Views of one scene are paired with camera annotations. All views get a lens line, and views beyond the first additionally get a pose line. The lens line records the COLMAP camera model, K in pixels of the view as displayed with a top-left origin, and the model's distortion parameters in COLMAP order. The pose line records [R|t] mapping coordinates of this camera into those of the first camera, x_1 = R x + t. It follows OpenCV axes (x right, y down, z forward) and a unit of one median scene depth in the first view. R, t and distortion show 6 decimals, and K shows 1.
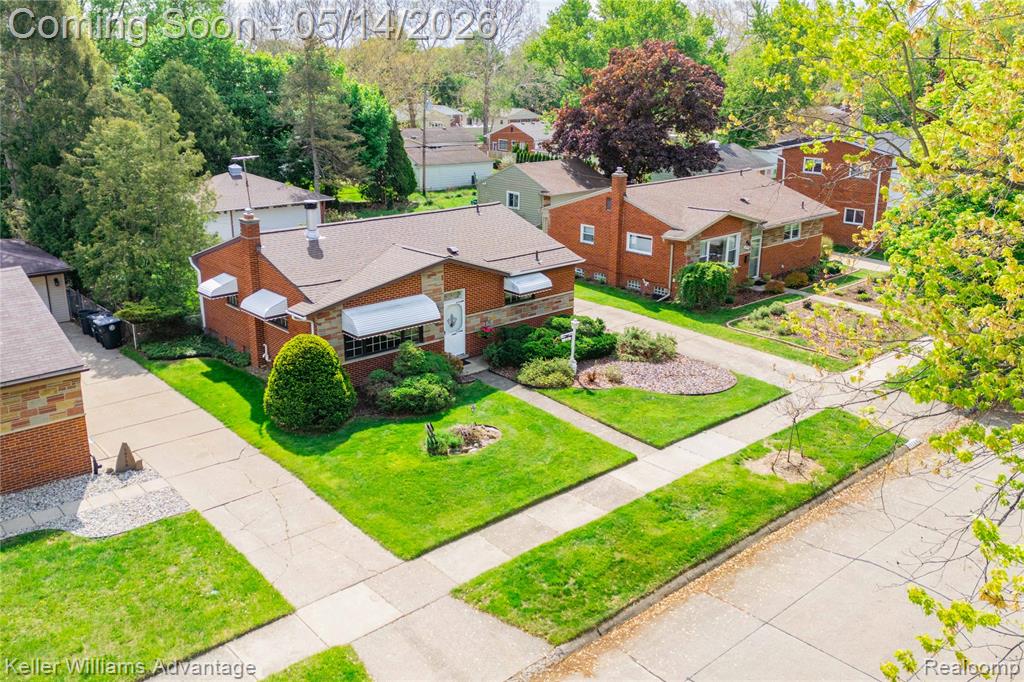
lens RADIAL K [[759.3, 0, 514.6], [0, 759.3, 364.4], [0, 0, 1]] dist [0.059414, -0.005503]
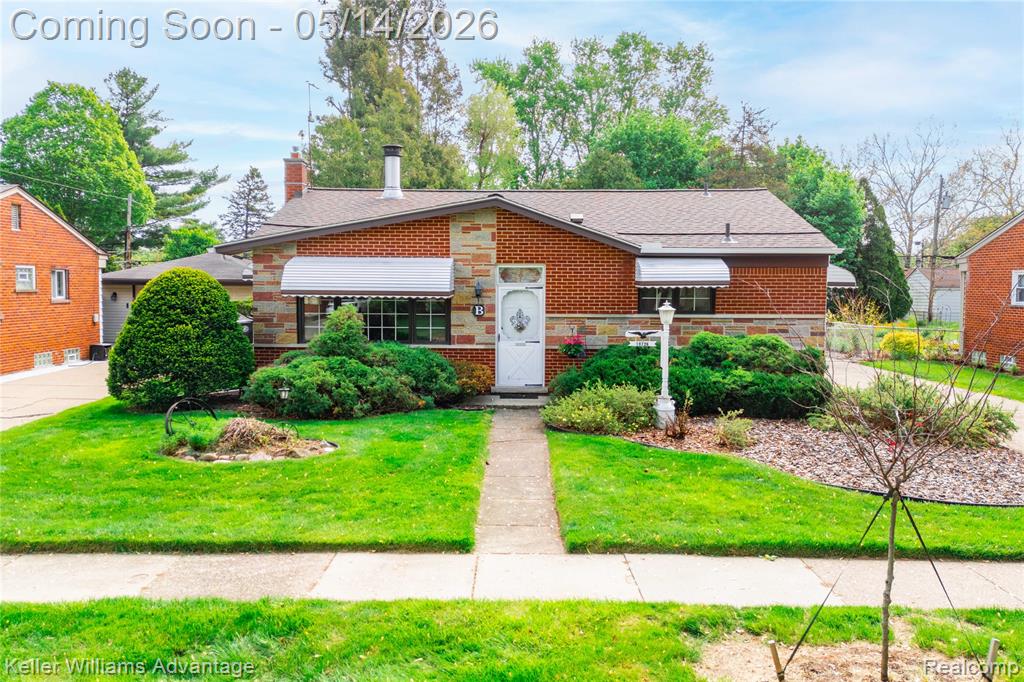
lens RADIAL K [[821.5, 0, 512.0], [0, 821.5, 341.0], [0, 0, 1]] dist [0.064470, -0.002577]
pose [[0.732690, 0.035499, -0.679636, 0.335793], [-0.231268, 0.952198, -0.199586, 0.082460], [0.640063, 0.303412, 0.705876, 0.566543]]
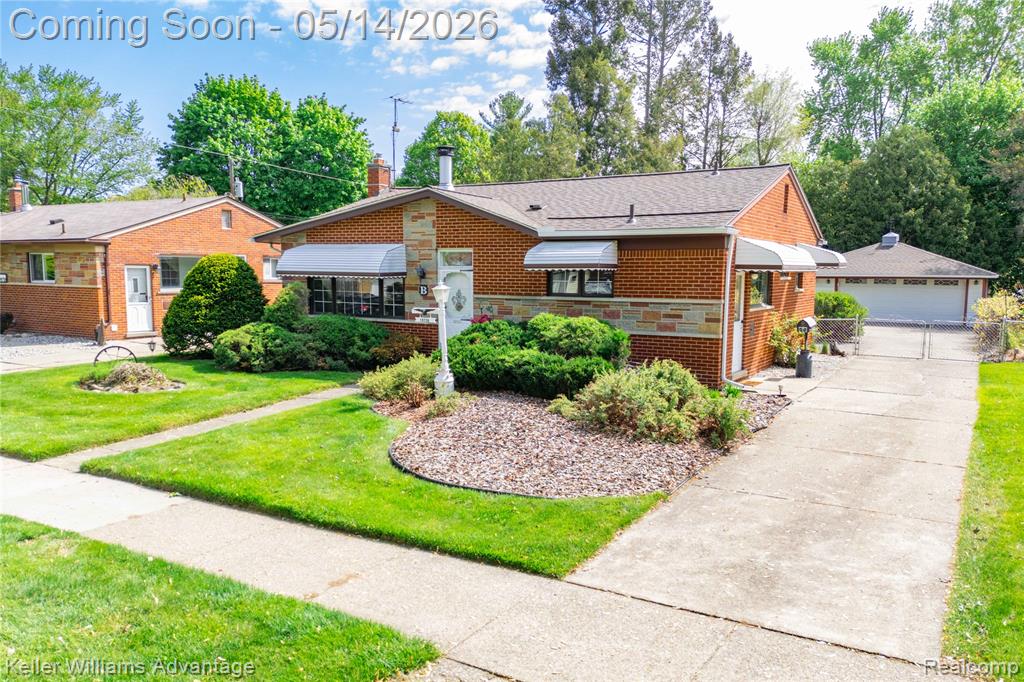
lens RADIAL K [[759.3, 0, 514.6], [0, 759.3, 364.4], [0, 0, 1]] dist [0.059414, -0.005503]
pose [[0.319436, 0.102734, -0.942023, 0.537183], [-0.334942, 0.942177, -0.010827, -0.015785], [0.886439, 0.318981, 0.335375, 0.849745]]
